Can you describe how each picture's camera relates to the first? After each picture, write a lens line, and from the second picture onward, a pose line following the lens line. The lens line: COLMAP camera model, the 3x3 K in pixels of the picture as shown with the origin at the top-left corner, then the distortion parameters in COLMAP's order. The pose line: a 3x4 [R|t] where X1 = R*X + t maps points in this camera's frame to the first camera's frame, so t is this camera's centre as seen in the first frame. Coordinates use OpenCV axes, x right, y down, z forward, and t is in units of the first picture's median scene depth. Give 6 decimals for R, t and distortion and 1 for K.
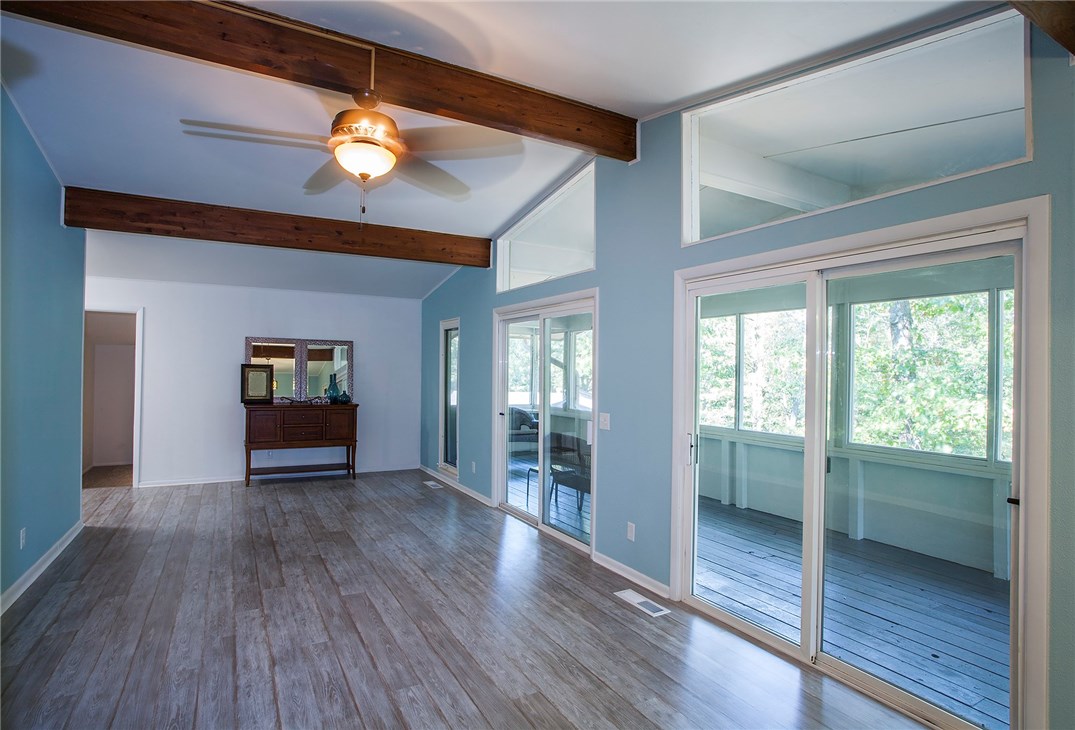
lens RADIAL K [[570.5, 0, 537.5], [0, 570.5, 365.0], [0, 0, 1]] dist [-0.067105, 0.025526]
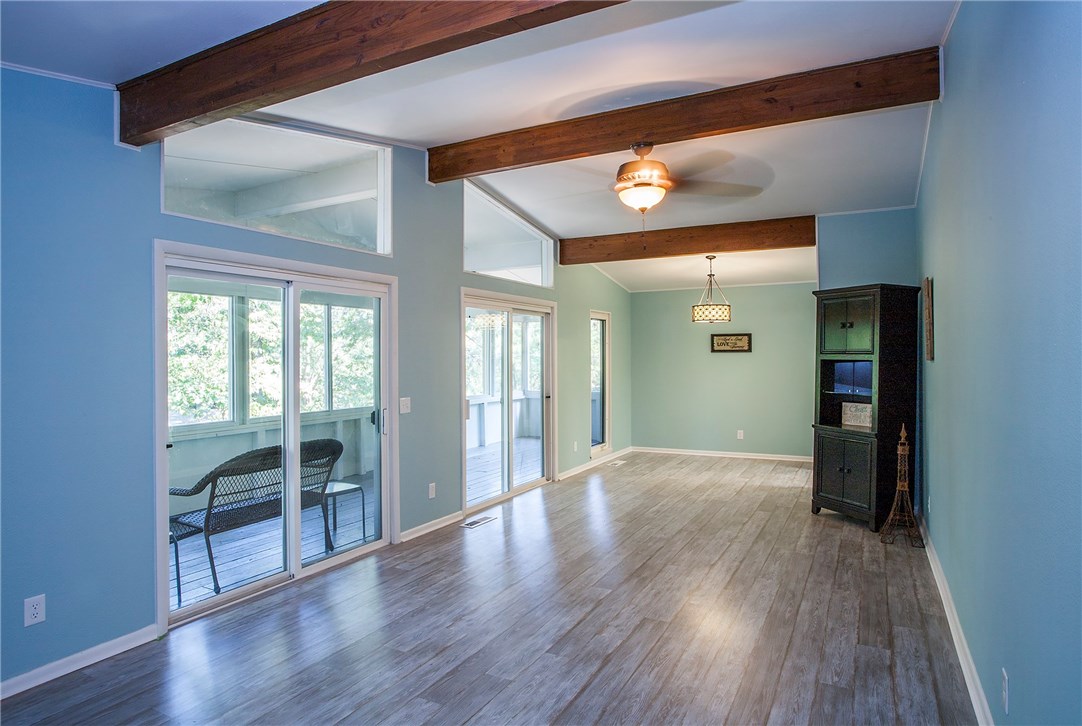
lens RADIAL K [[604.5, 0, 541.0], [0, 604.5, 363.0], [0, 0, 1]] dist [-0.002643, 0.000524]
pose [[-0.537289, -0.026504, 0.842982, -1.285682], [-0.018708, 0.999635, 0.019506, -0.011476], [-0.843191, -0.005290, -0.537589, 1.845688]]
